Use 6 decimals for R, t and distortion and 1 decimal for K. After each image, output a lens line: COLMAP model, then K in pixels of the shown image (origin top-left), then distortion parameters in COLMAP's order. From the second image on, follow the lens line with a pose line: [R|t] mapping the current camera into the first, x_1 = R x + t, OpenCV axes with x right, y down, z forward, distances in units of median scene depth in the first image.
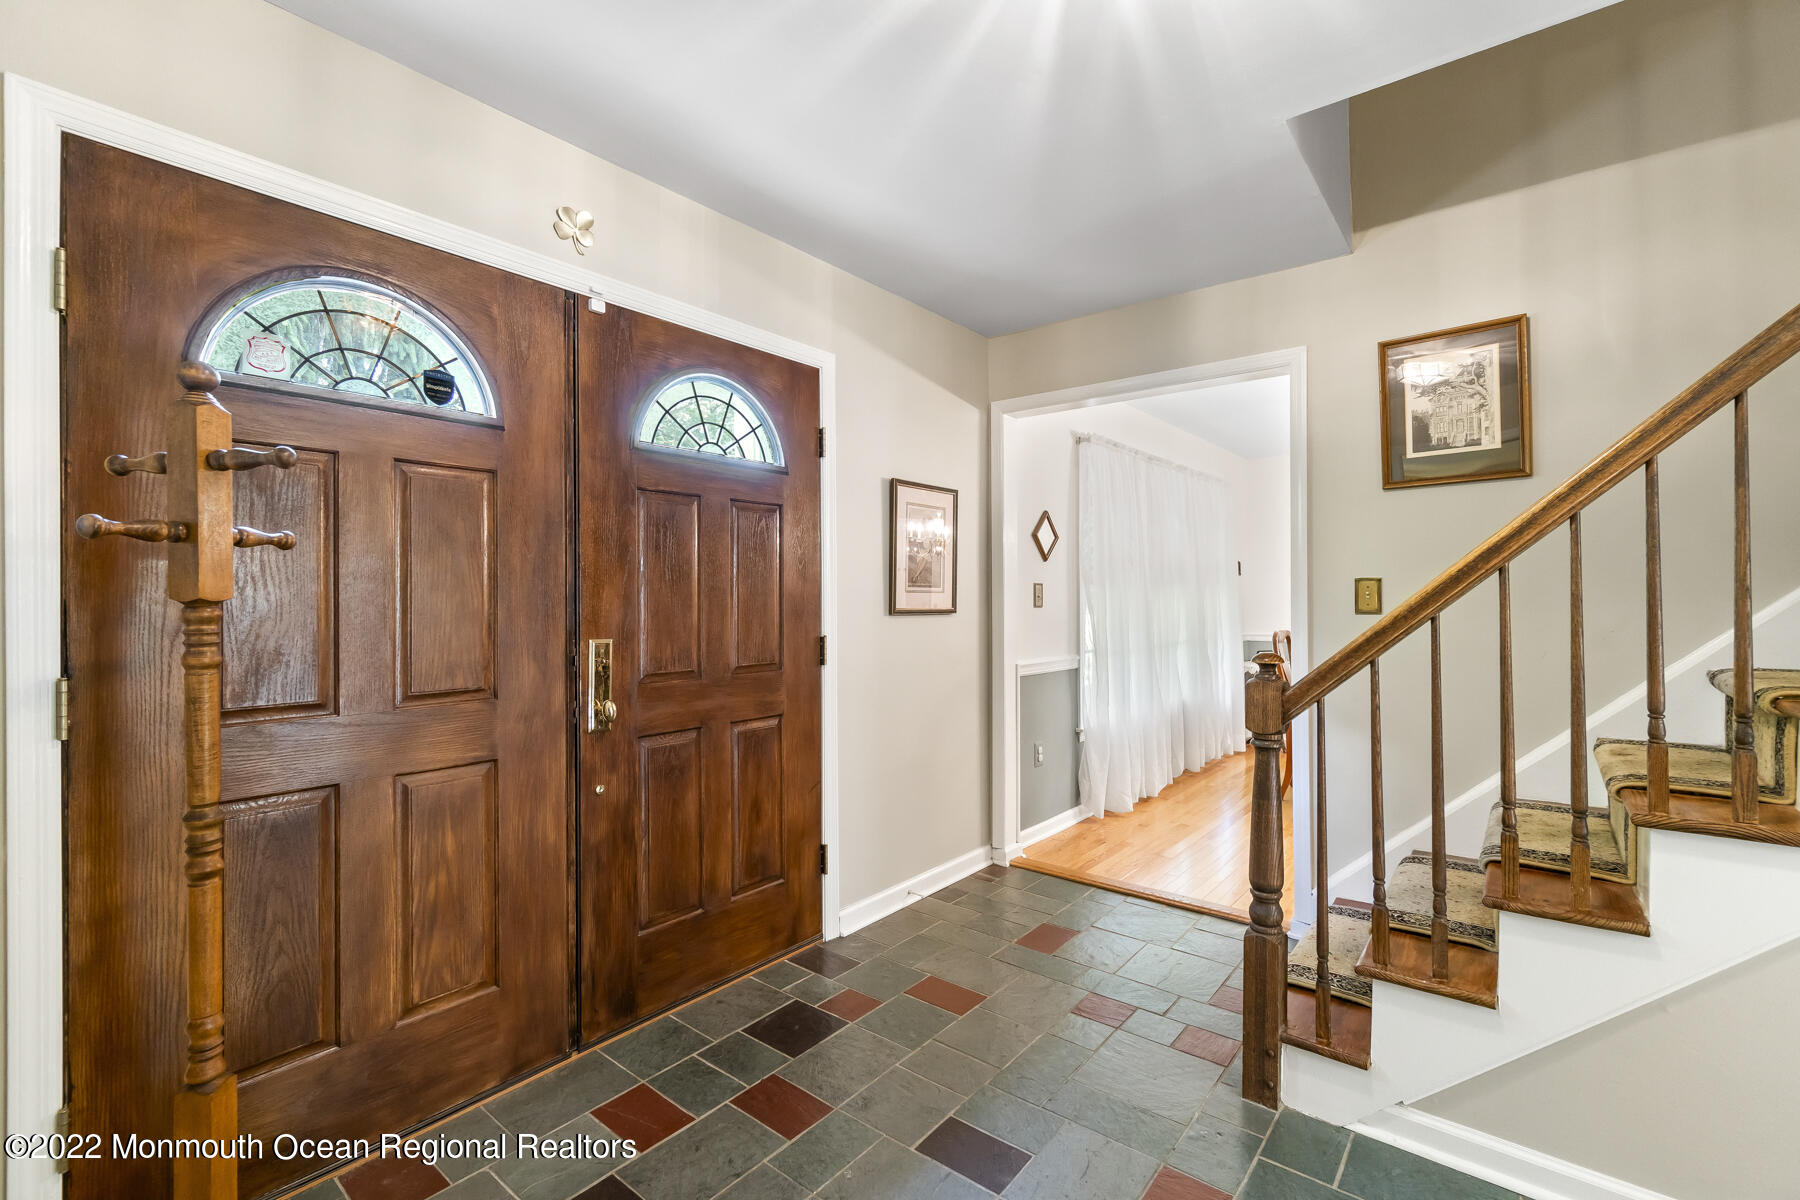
lens RADIAL K [[785.8, 0, 905.9], [0, 785.8, 599.9], [0, 0, 1]] dist [0.001449, 0.000286]
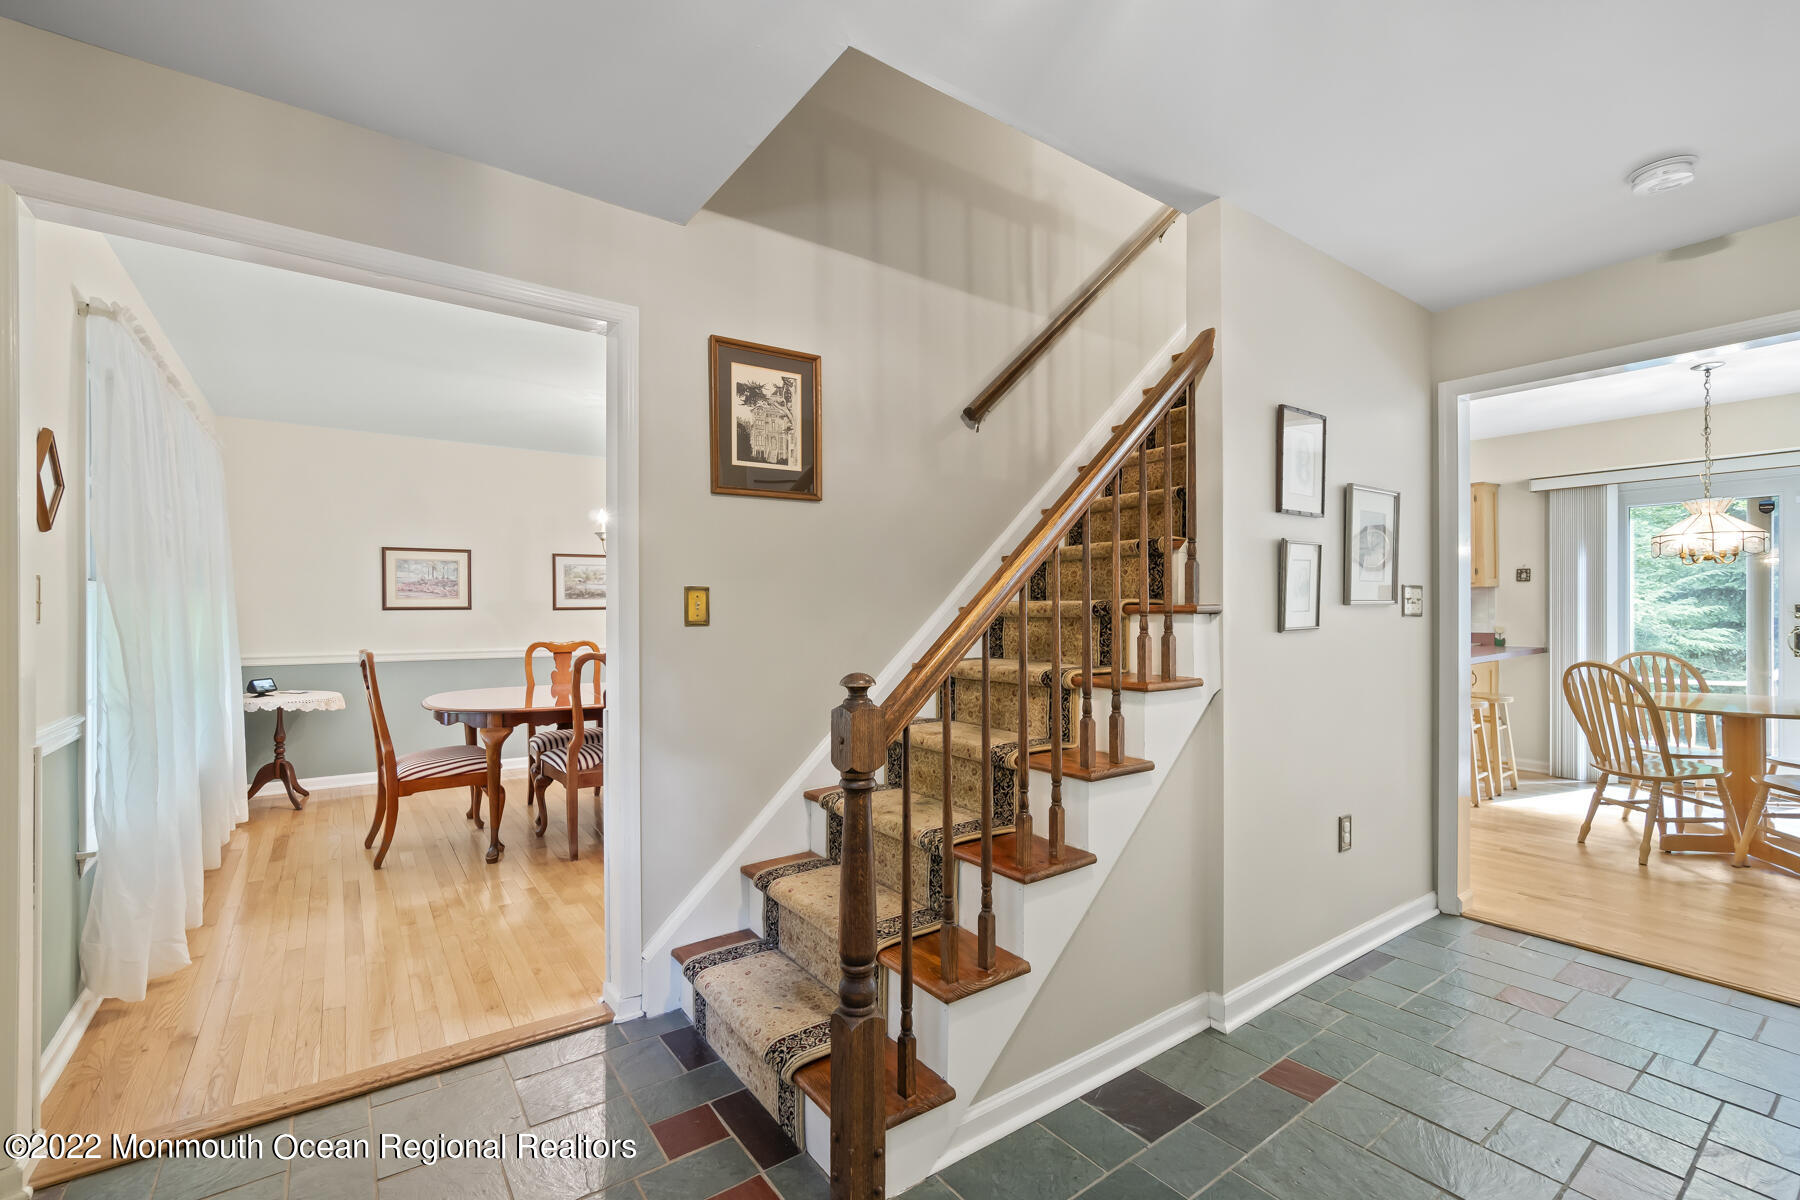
lens RADIAL K [[785.8, 0, 903.5], [0, 785.8, 603.9], [0, 0, 1]] dist [0.001449, 0.000286]
pose [[0.263254, 0.002291, 0.964724, -0.254206], [-0.001789, 0.999997, -0.001887, -0.005986], [-0.964725, -0.001229, 0.263258, 0.558814]]
